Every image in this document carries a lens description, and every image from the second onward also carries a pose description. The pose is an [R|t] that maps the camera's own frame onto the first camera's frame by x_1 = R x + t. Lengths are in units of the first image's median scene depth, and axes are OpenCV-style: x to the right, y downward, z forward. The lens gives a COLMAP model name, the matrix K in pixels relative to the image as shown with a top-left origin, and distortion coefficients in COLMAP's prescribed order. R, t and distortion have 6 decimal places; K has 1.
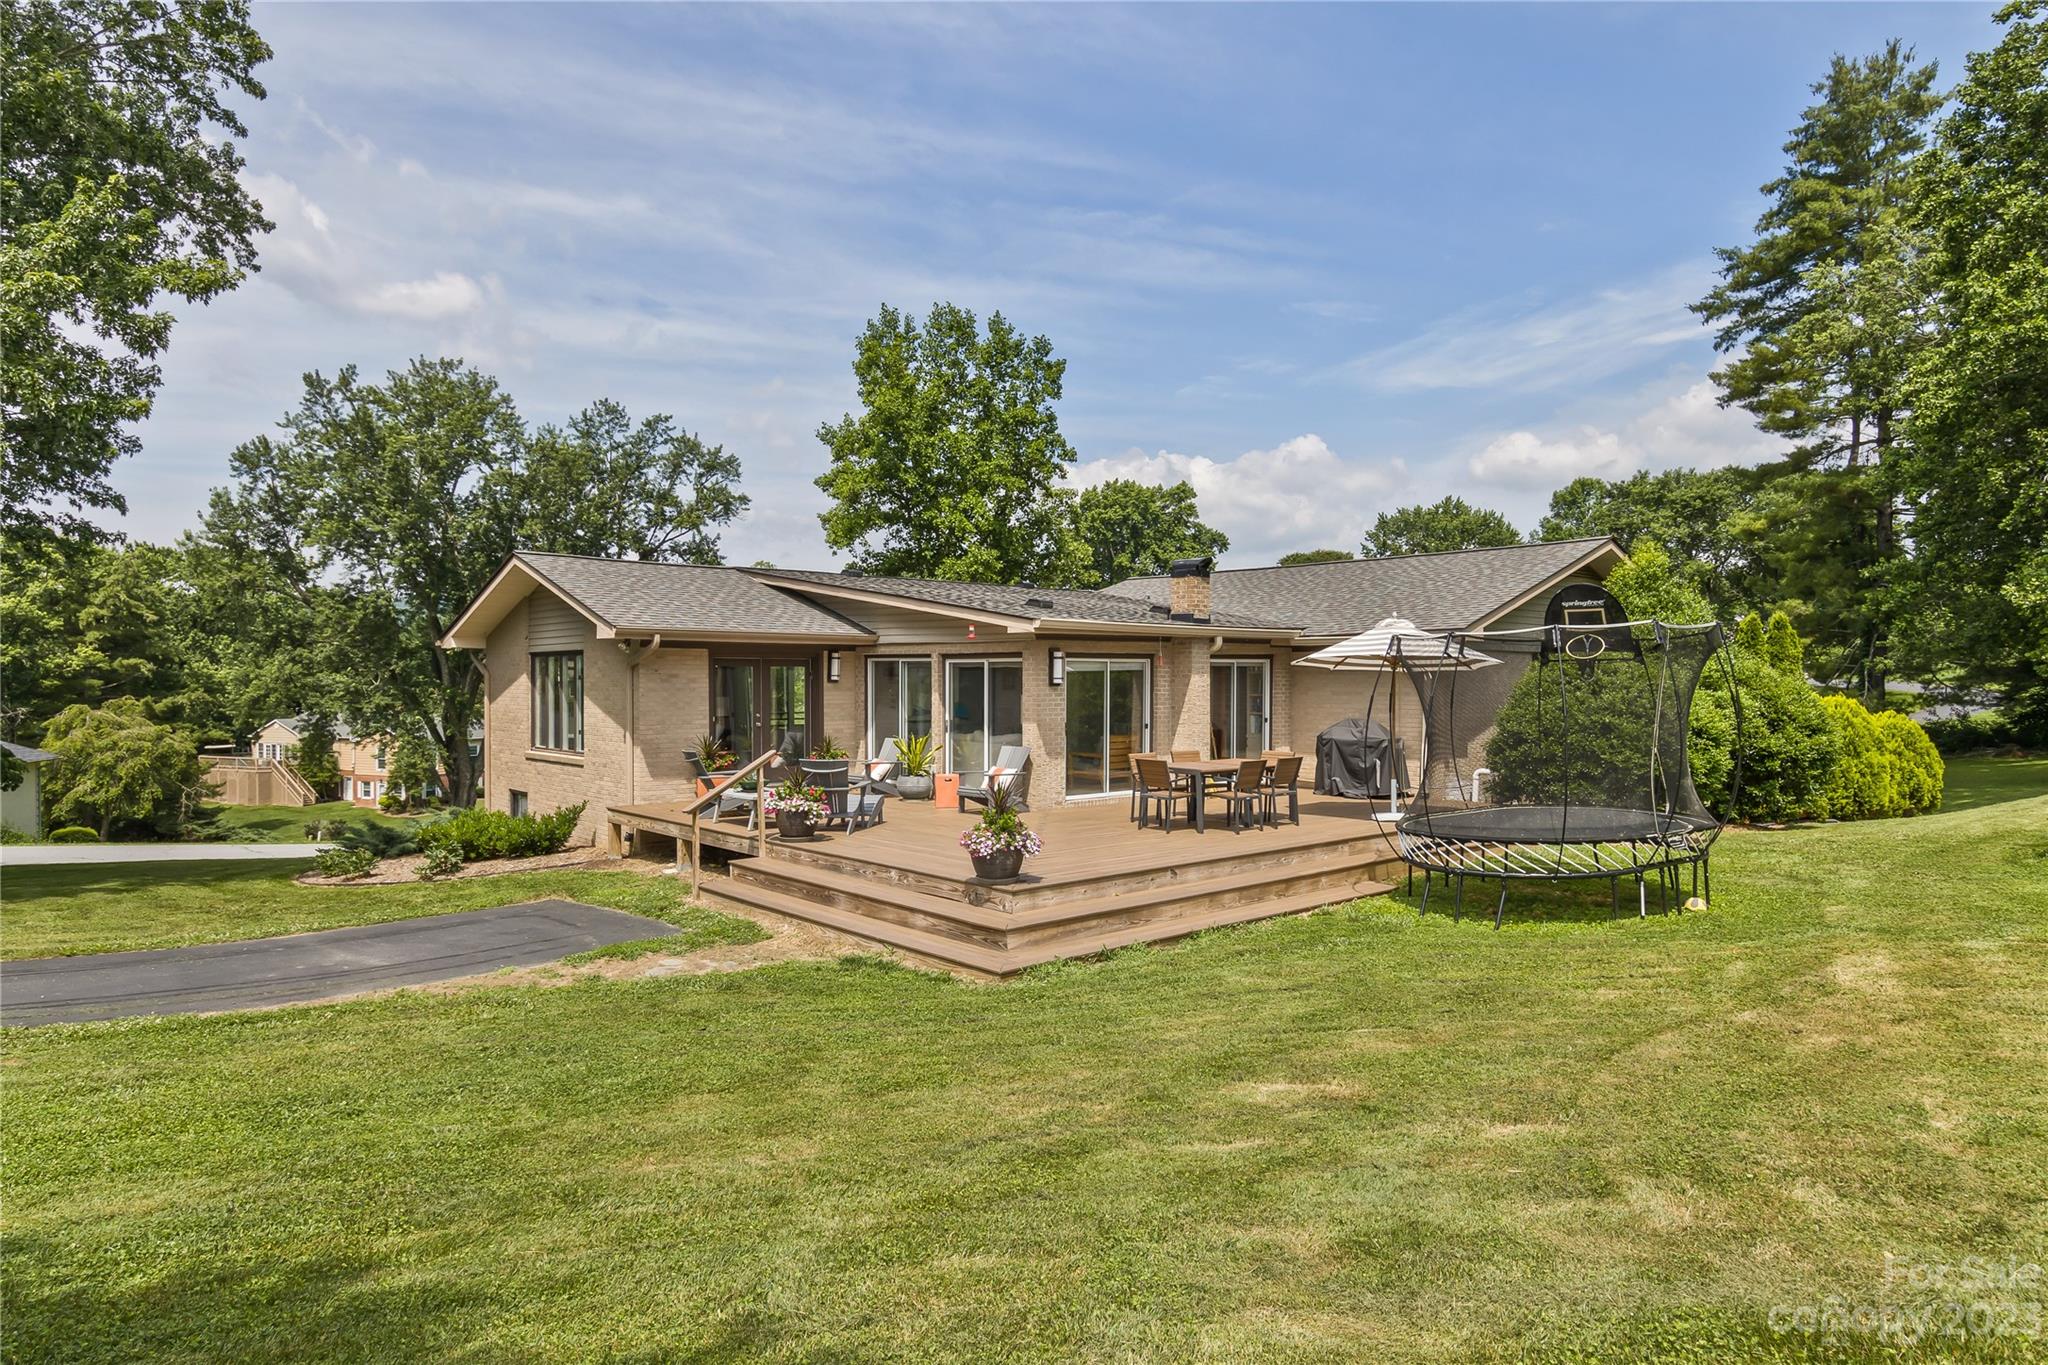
lens RADIAL K [[1155.1, 0, 1026.2], [0, 1155.1, 673.9], [0, 0, 1]] dist [-0.031931, 0.001411]
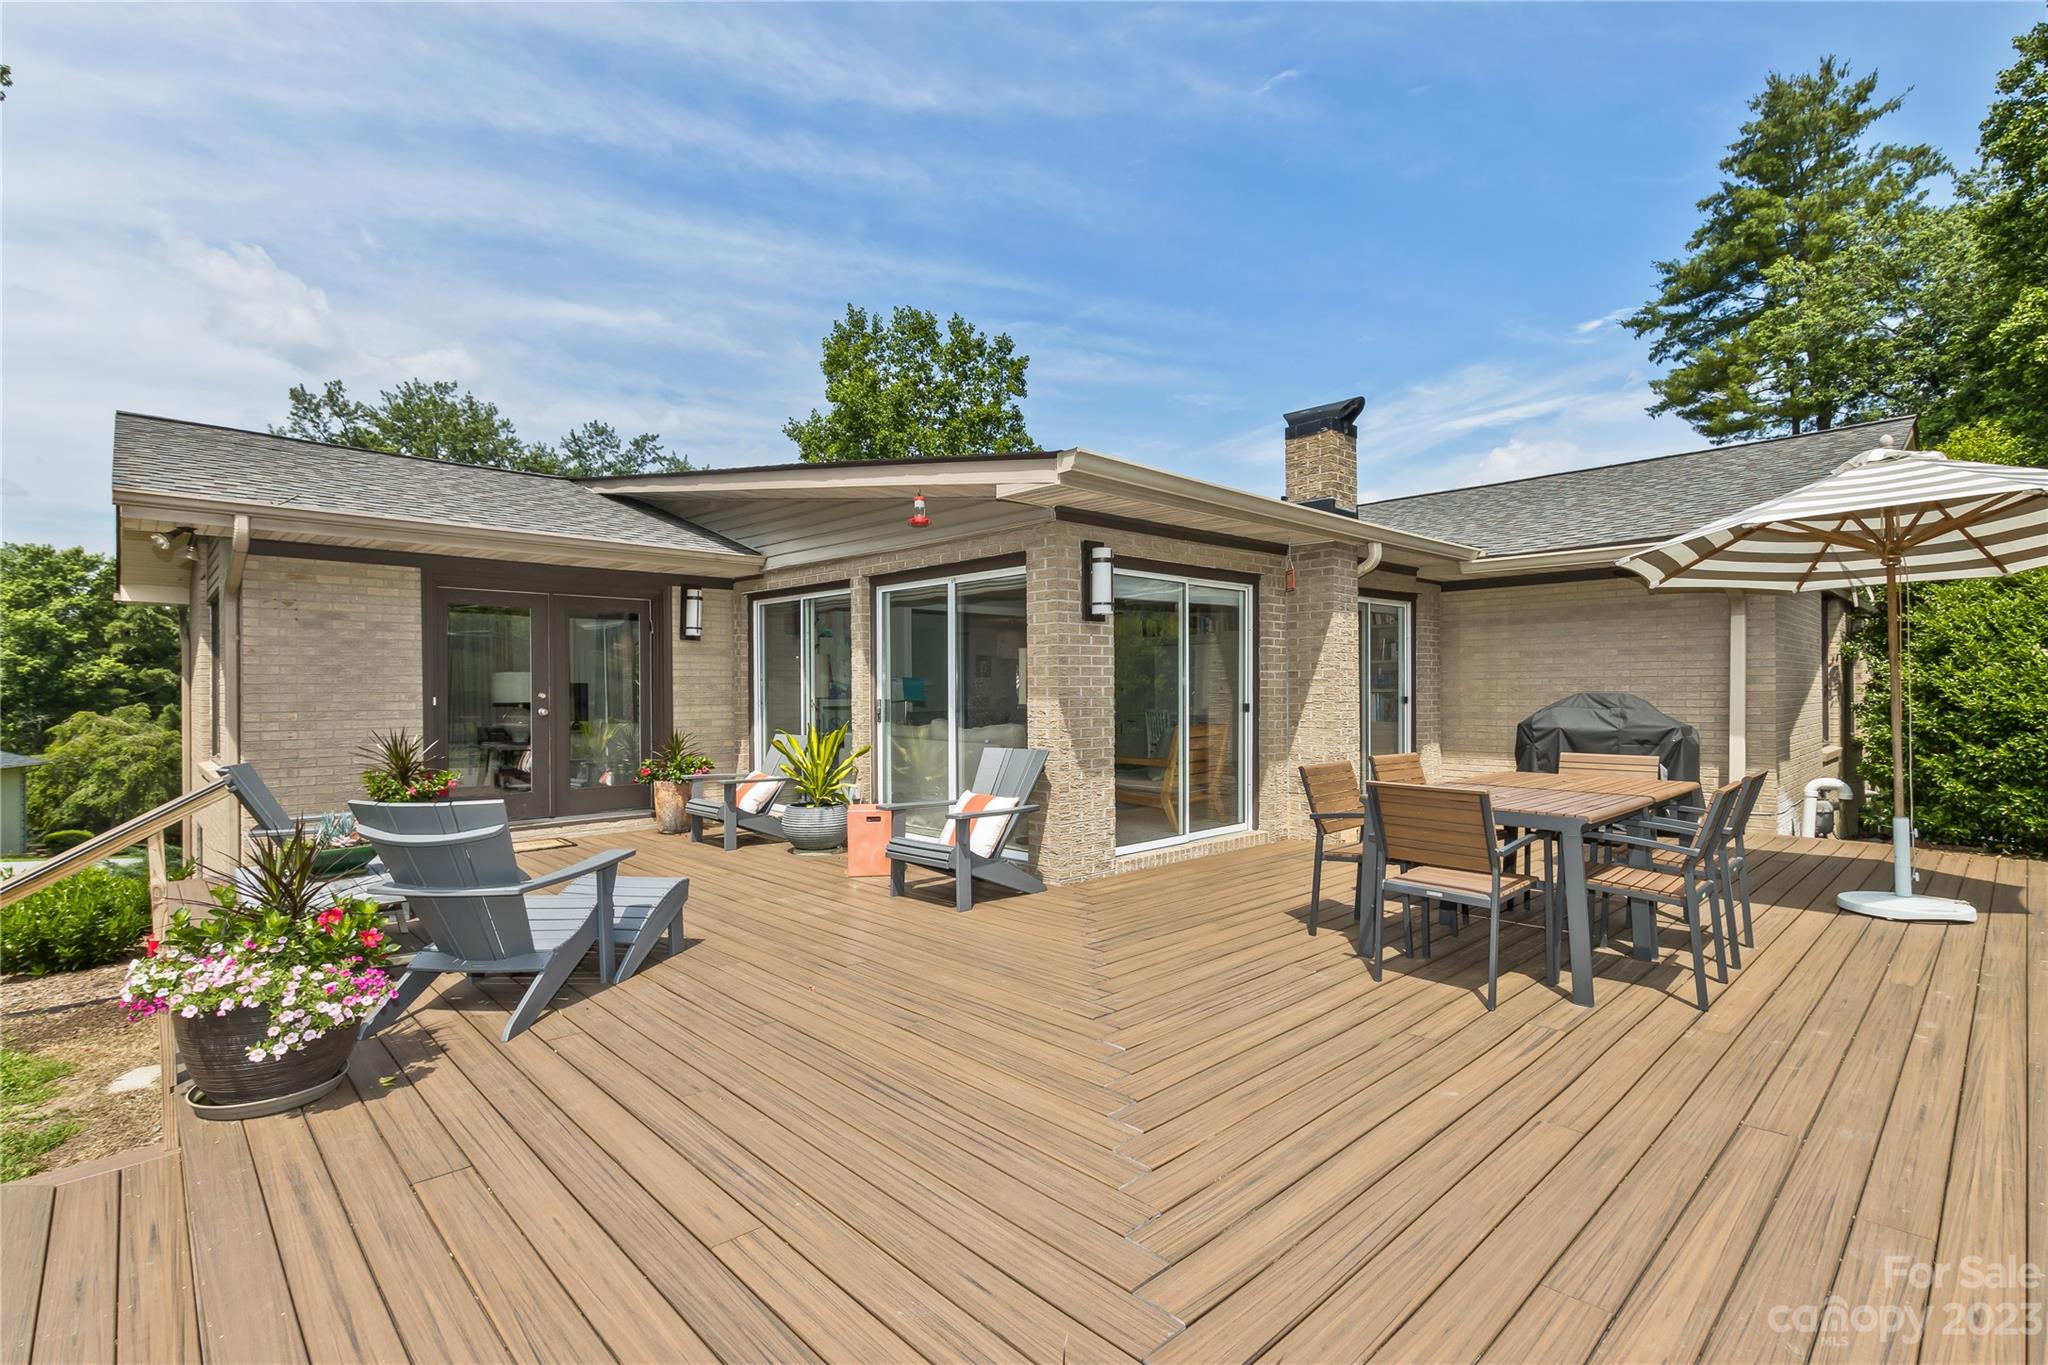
lens RADIAL K [[955.1, 0, 1020.9], [0, 955.1, 692.8], [0, 0, 1]] dist [0.001257, -0.000211]
pose [[0.999441, -0.006057, 0.032884, -0.004632], [0.005709, 0.999927, 0.010680, 0.008828], [-0.032946, -0.010486, 0.999402, 0.149530]]
